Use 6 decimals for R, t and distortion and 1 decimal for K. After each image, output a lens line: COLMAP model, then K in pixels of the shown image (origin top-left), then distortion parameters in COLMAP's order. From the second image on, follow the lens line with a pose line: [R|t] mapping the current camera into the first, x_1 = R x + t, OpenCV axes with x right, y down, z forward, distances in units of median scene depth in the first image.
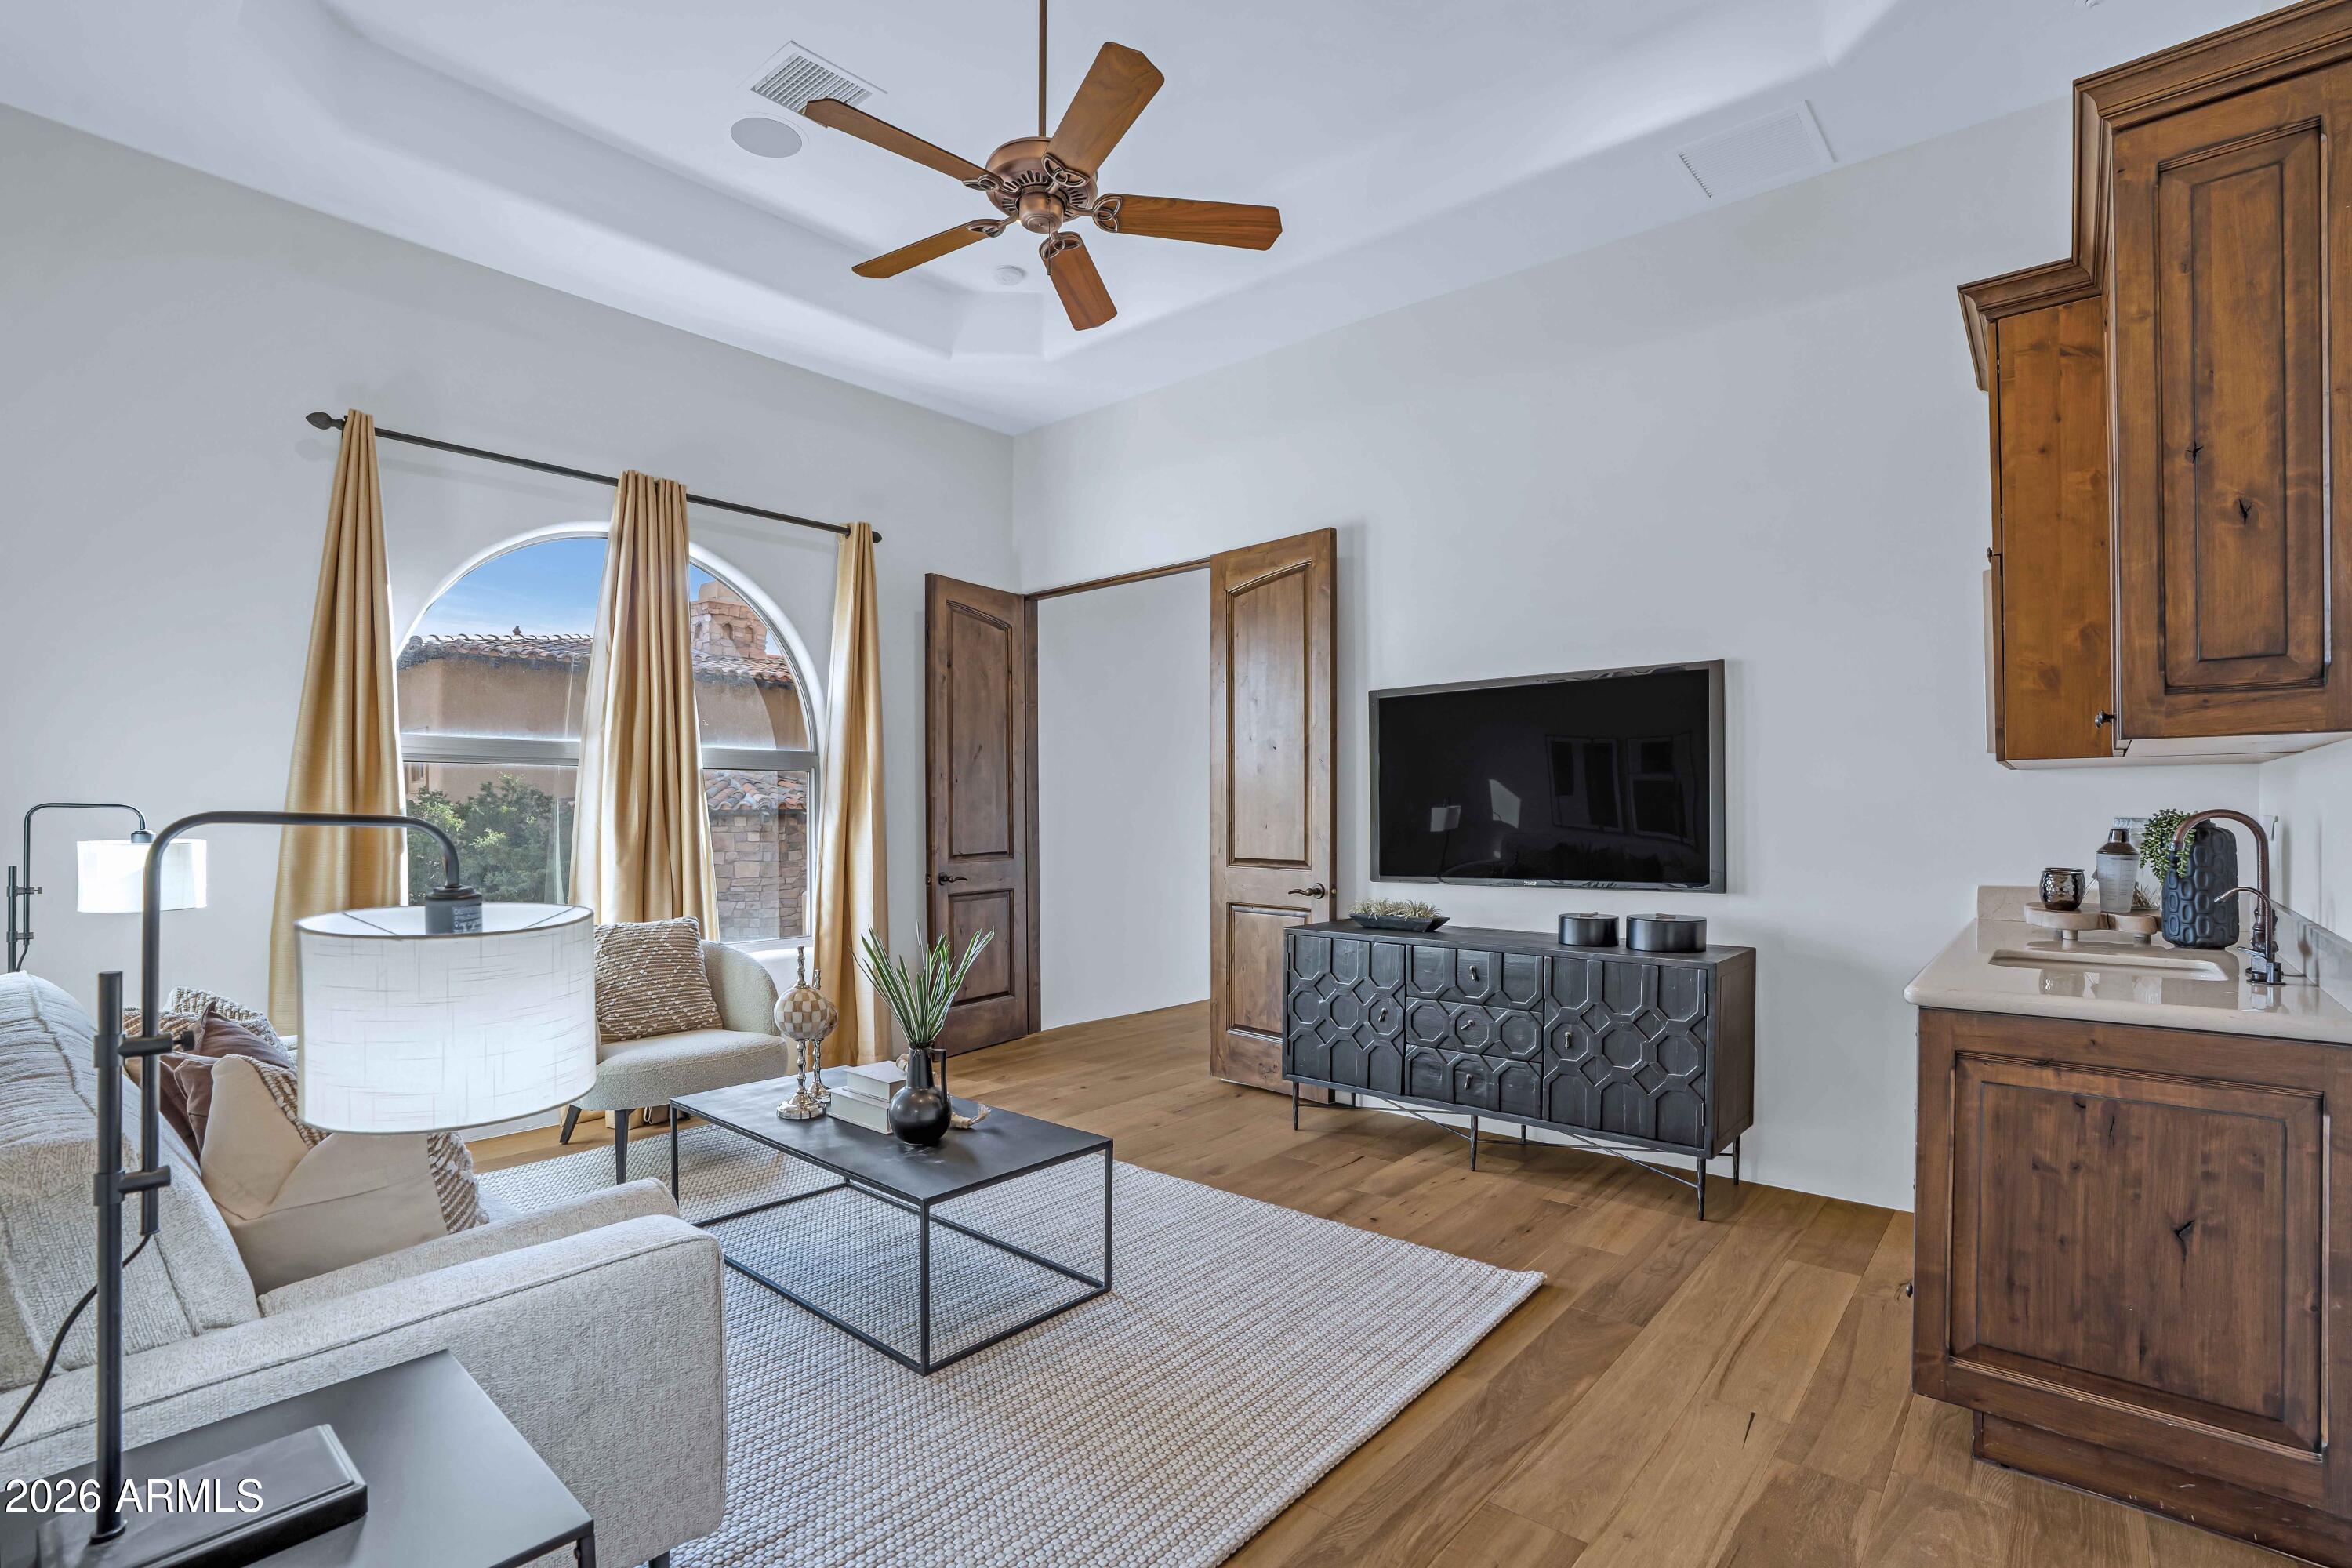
lens RADIAL K [[1088.4, 0, 1180.9], [0, 1088.4, 812.2], [0, 0, 1]] dist [-0.000552, -0.000044]
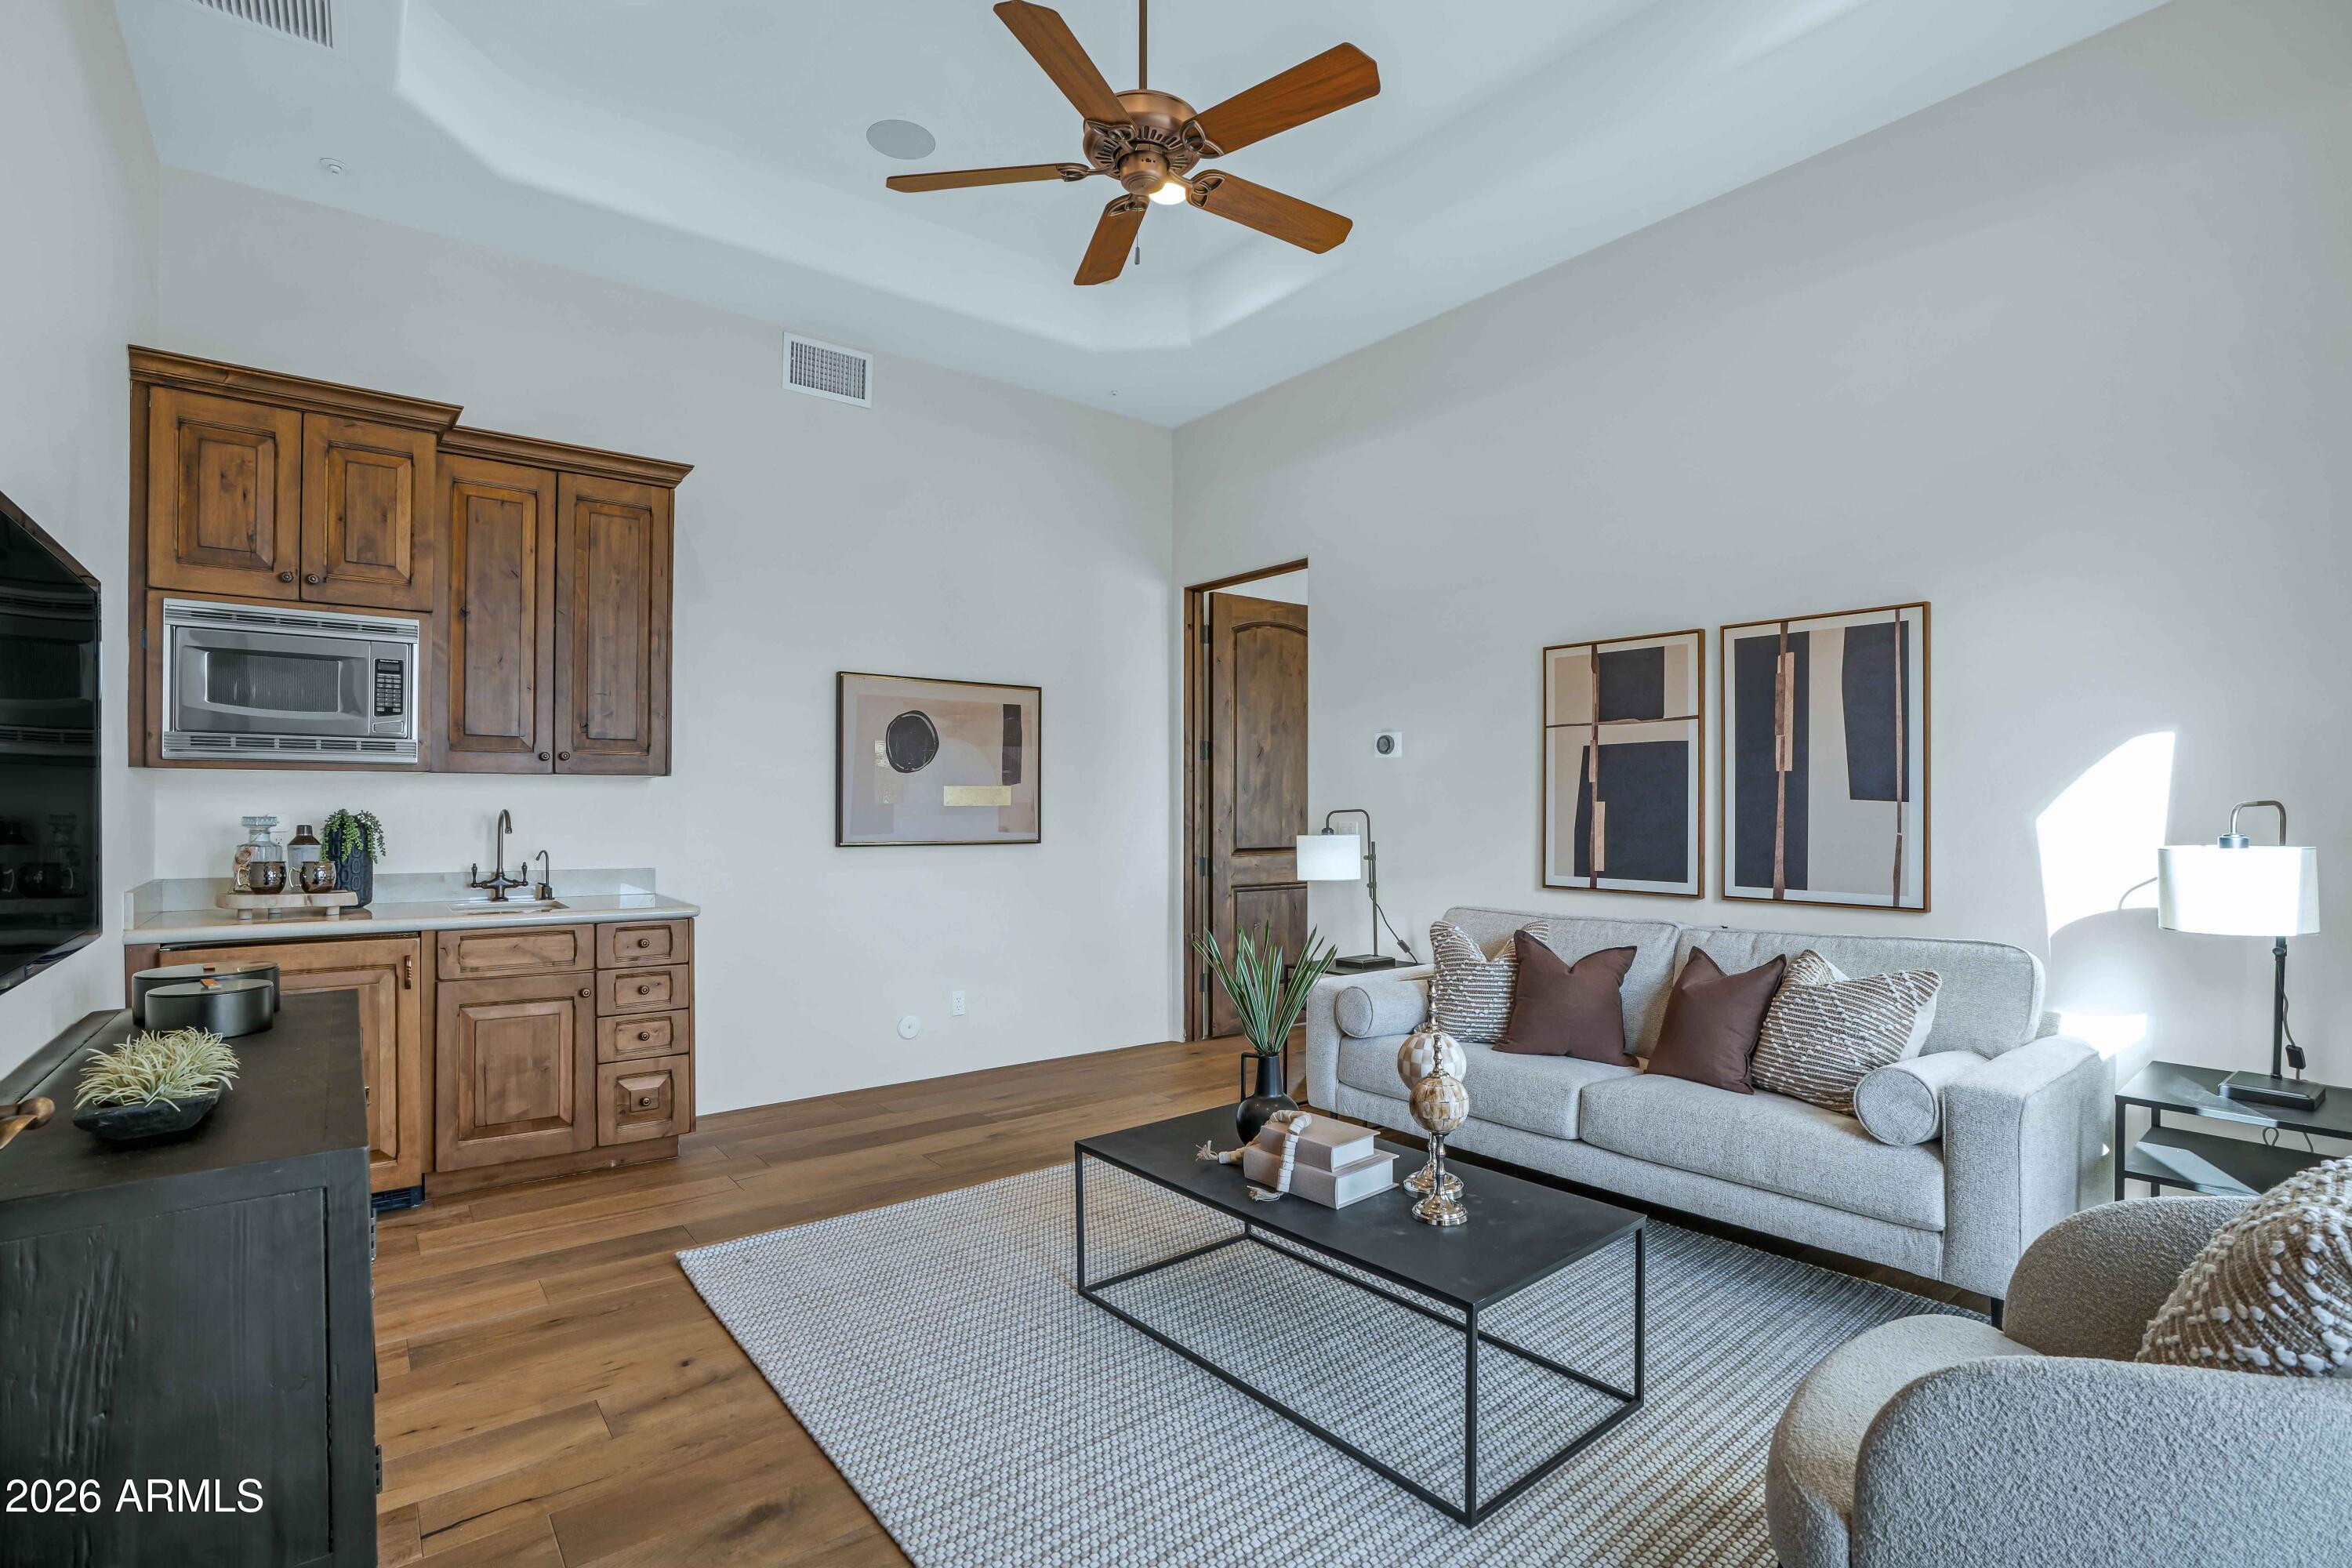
lens RADIAL K [[1088.4, 0, 1180.9], [0, 1088.4, 812.2], [0, 0, 1]] dist [-0.000552, -0.000044]
pose [[-0.984001, 0.005588, 0.178073, -0.316806], [0.004140, 0.999955, -0.008504, 0.013216], [-0.178112, -0.007630, -0.983981, 1.871214]]
